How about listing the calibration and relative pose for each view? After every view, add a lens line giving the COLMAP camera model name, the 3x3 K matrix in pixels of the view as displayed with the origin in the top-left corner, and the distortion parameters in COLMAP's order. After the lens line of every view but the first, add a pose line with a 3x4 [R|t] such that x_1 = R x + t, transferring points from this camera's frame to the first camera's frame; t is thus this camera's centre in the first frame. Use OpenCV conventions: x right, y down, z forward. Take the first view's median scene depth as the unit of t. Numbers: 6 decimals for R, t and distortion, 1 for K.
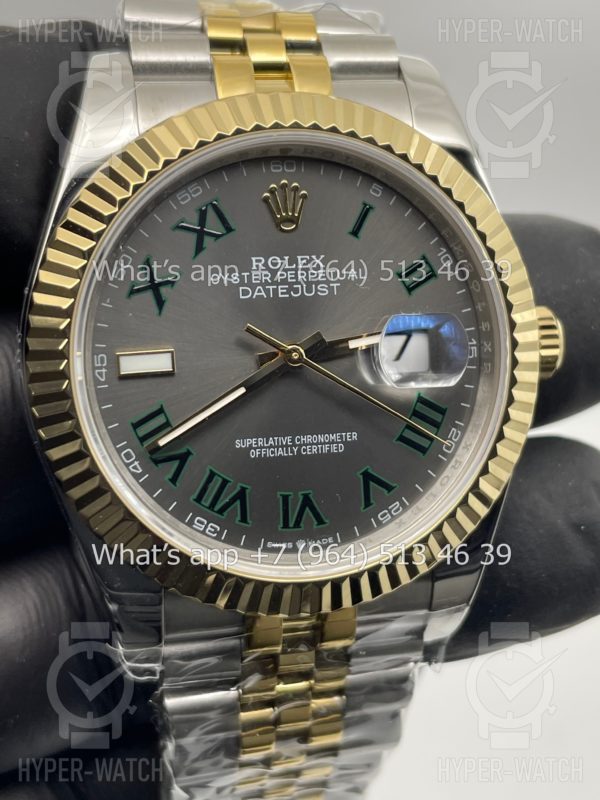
lens RADIAL K [[1229.3, 0, 294.7], [0, 1229.3, 396.9], [0, 0, 1]] dist [0.060649, 0.000000]
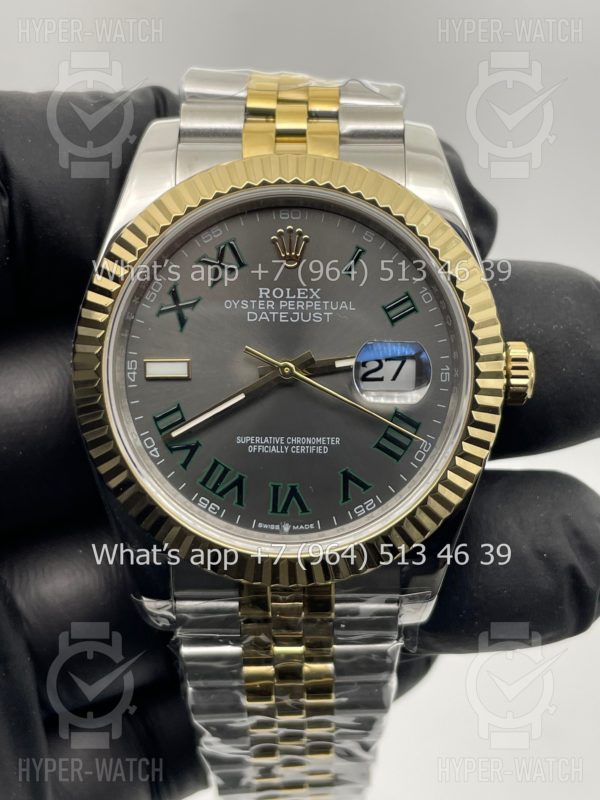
lens RADIAL K [[1229.3, 0, 303.0], [0, 1229.3, 401.3], [0, 0, 1]] dist [0.060649, 0.000000]
pose [[0.972800, 0.062935, -0.222934, 0.283192], [-0.067532, 0.997632, -0.013048, 0.011466], [0.221585, 0.027748, 0.974746, -0.174431]]
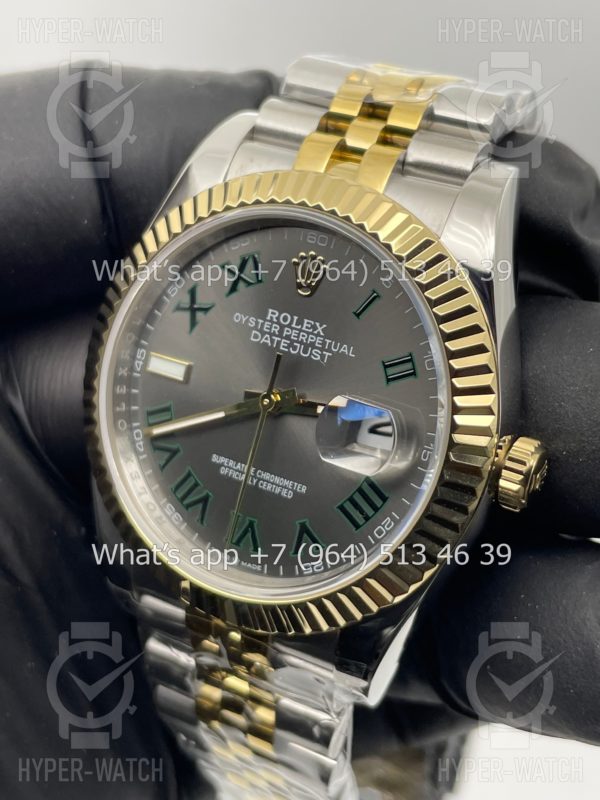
lens RADIAL K [[1229.3, 0, 300.1], [0, 1229.3, 401.7], [0, 0, 1]] dist [0.060649, 0.000000]
pose [[0.743669, 0.319864, -0.587064, 0.677519], [-0.304243, 0.943840, 0.128852, -0.185910], [0.595309, 0.082787, 0.799220, 0.109790]]
